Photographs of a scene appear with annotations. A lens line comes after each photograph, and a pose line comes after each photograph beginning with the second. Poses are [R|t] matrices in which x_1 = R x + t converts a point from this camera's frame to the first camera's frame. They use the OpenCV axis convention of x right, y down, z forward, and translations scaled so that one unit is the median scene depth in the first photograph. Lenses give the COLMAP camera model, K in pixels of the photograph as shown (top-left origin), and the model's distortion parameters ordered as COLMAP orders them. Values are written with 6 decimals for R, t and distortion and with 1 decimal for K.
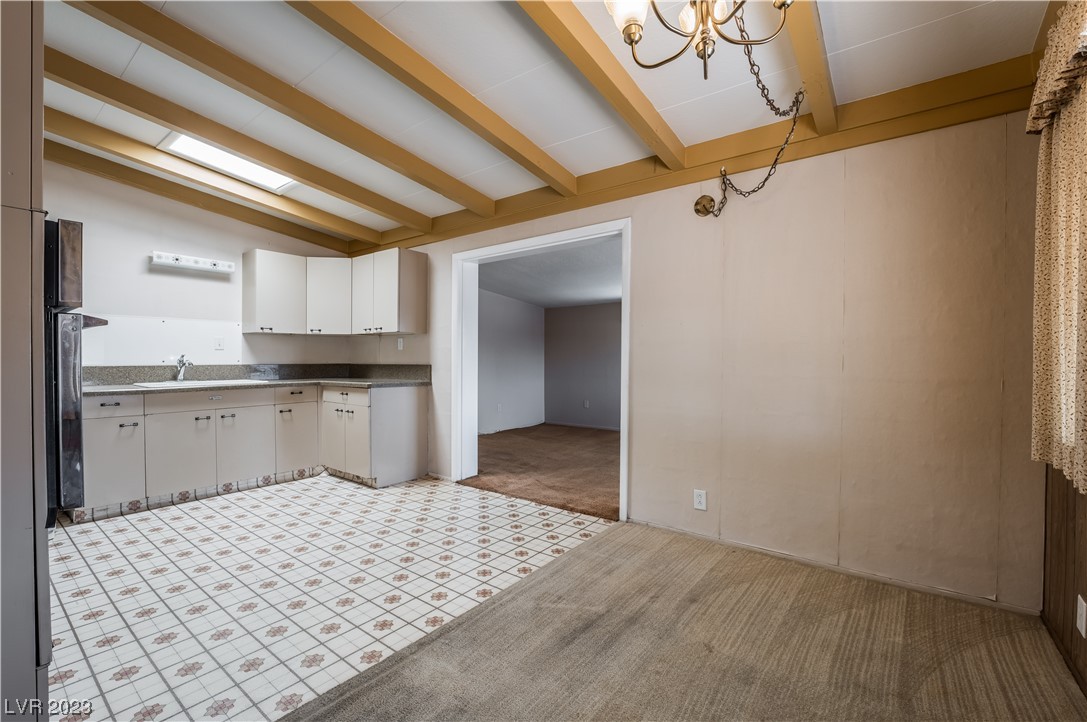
lens RADIAL K [[464.8, 0, 547.2], [0, 464.8, 360.2], [0, 0, 1]] dist [0.011345, -0.001150]
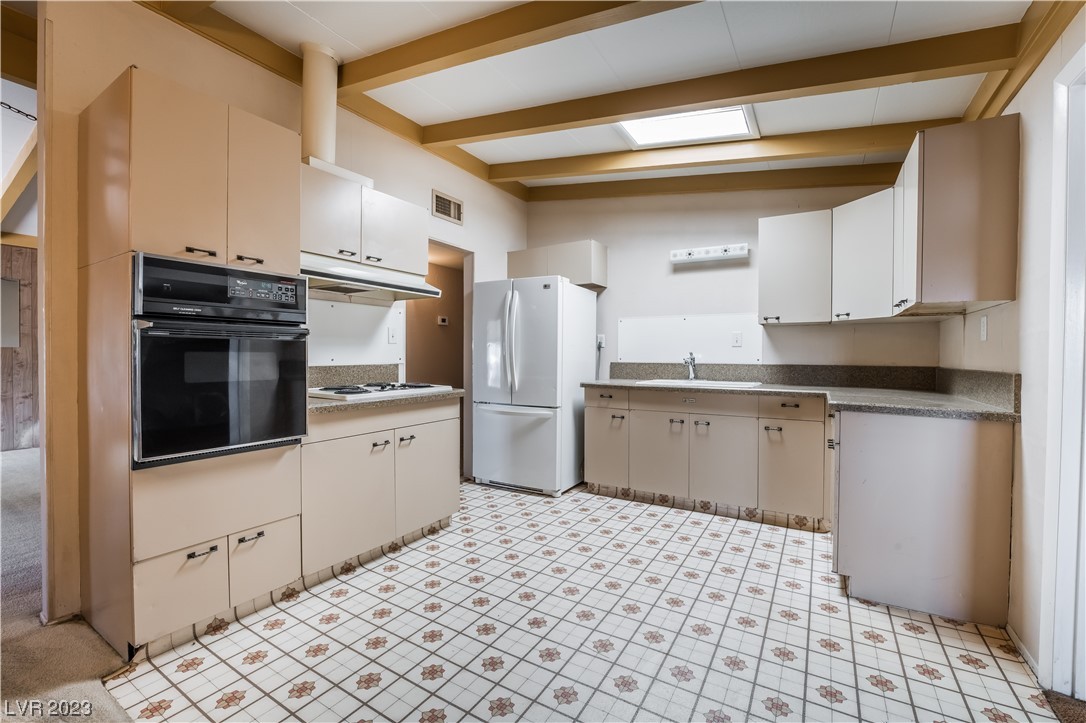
lens RADIAL K [[464.4, 0, 544.7], [0, 464.4, 361.9], [0, 0, 1]] dist [0.011345, -0.001150]
pose [[0.130811, 0.019885, -0.991208, 0.127236], [-0.008138, 0.999787, 0.018984, -0.007581], [0.991374, 0.005584, 0.130945, 0.572236]]
